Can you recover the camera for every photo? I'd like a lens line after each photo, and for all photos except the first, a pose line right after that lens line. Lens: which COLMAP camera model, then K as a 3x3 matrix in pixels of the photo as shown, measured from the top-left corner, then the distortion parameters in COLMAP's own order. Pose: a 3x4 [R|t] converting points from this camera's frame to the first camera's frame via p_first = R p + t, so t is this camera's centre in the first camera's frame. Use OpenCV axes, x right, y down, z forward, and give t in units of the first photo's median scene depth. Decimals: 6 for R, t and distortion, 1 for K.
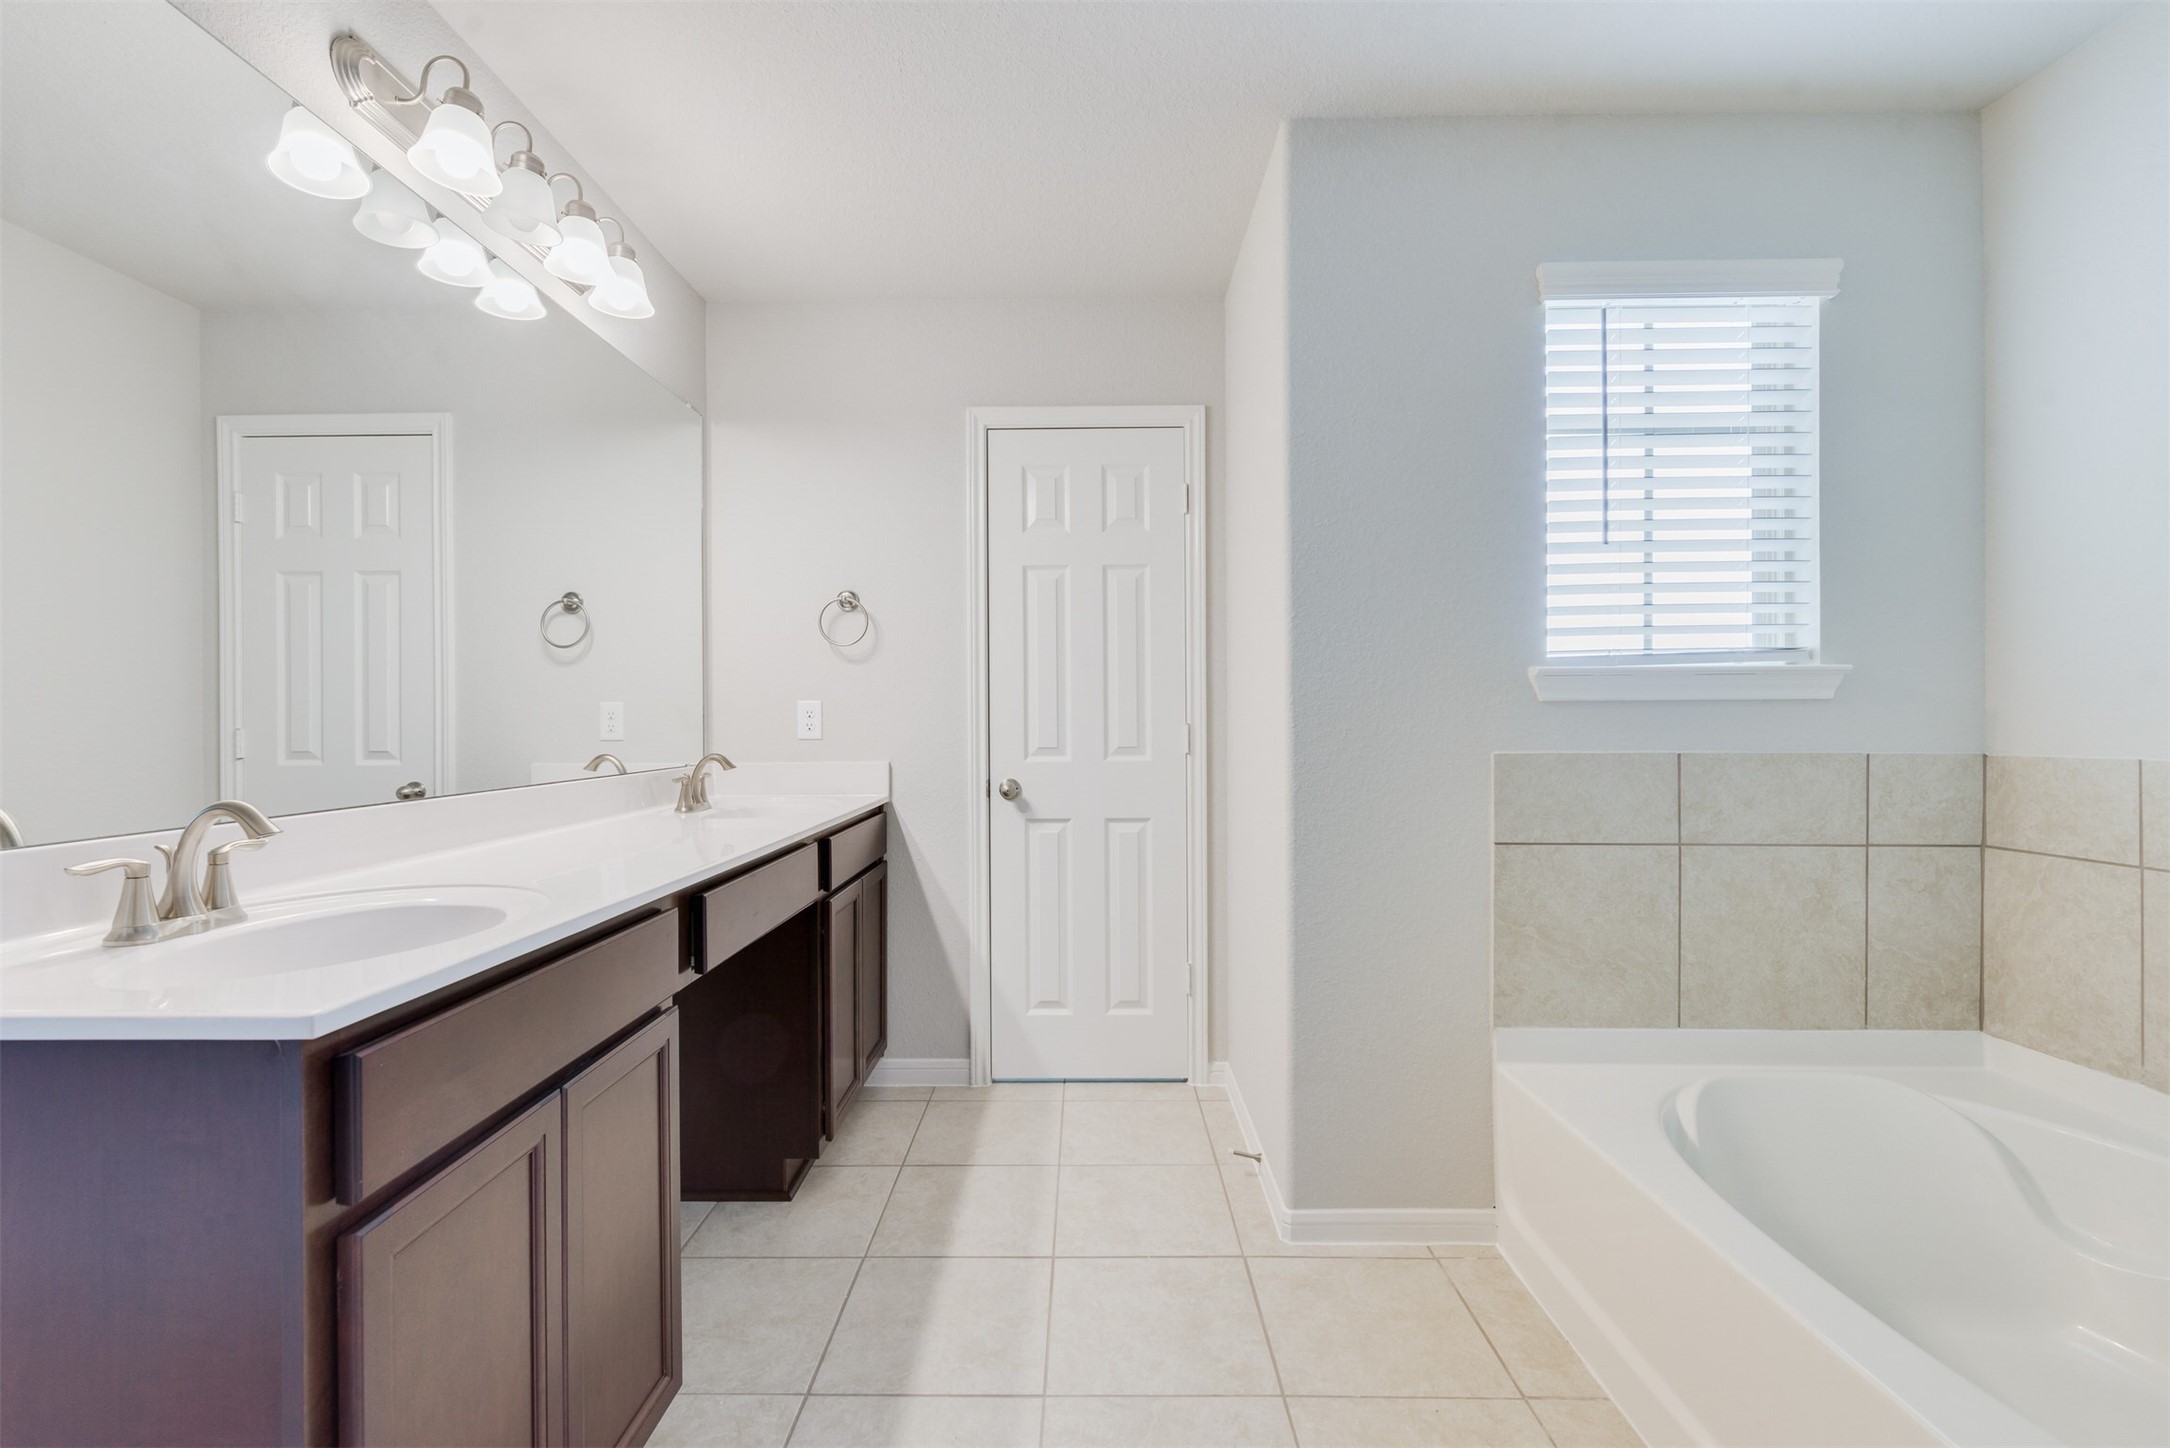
lens RADIAL K [[1038.7, 0, 1074.2], [0, 1038.7, 713.9], [0, 0, 1]] dist [0.001706, -0.000867]
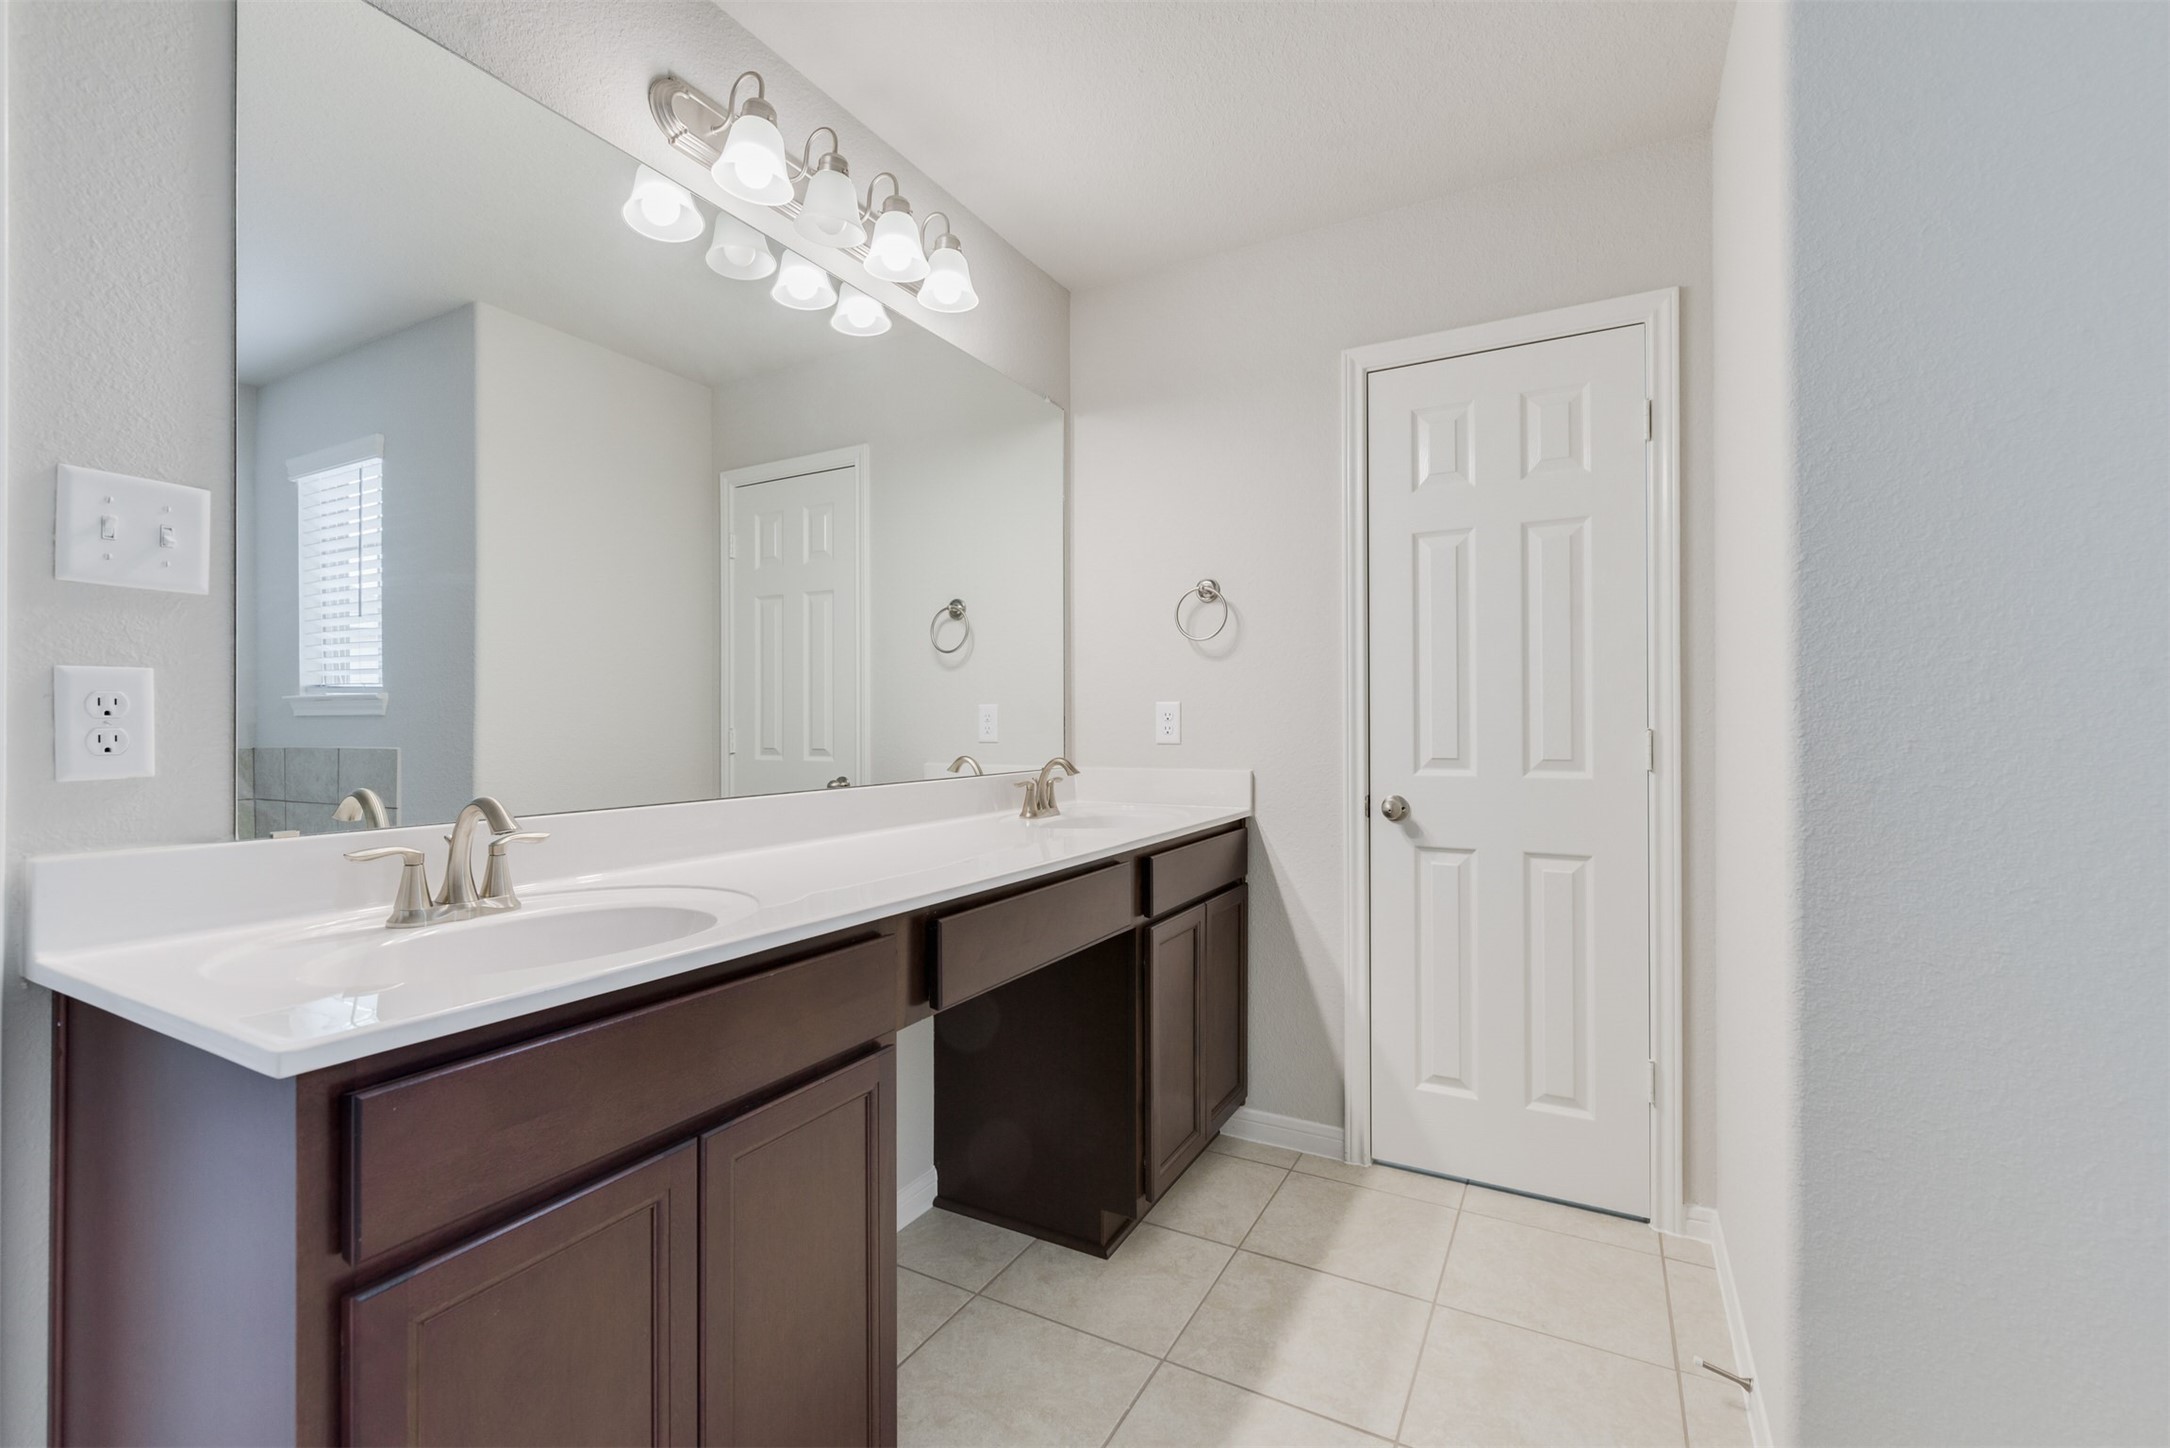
lens RADIAL K [[1011.2, 0, 1005.7], [0, 1011.2, 716.1], [0, 0, 1]] dist [0.000290, -0.000963]
pose [[0.868670, 0.000072, -0.495392, 0.067775], [-0.000638, 0.999999, -0.000973, 0.000903], [0.495392, 0.001162, 0.868669, 0.161547]]
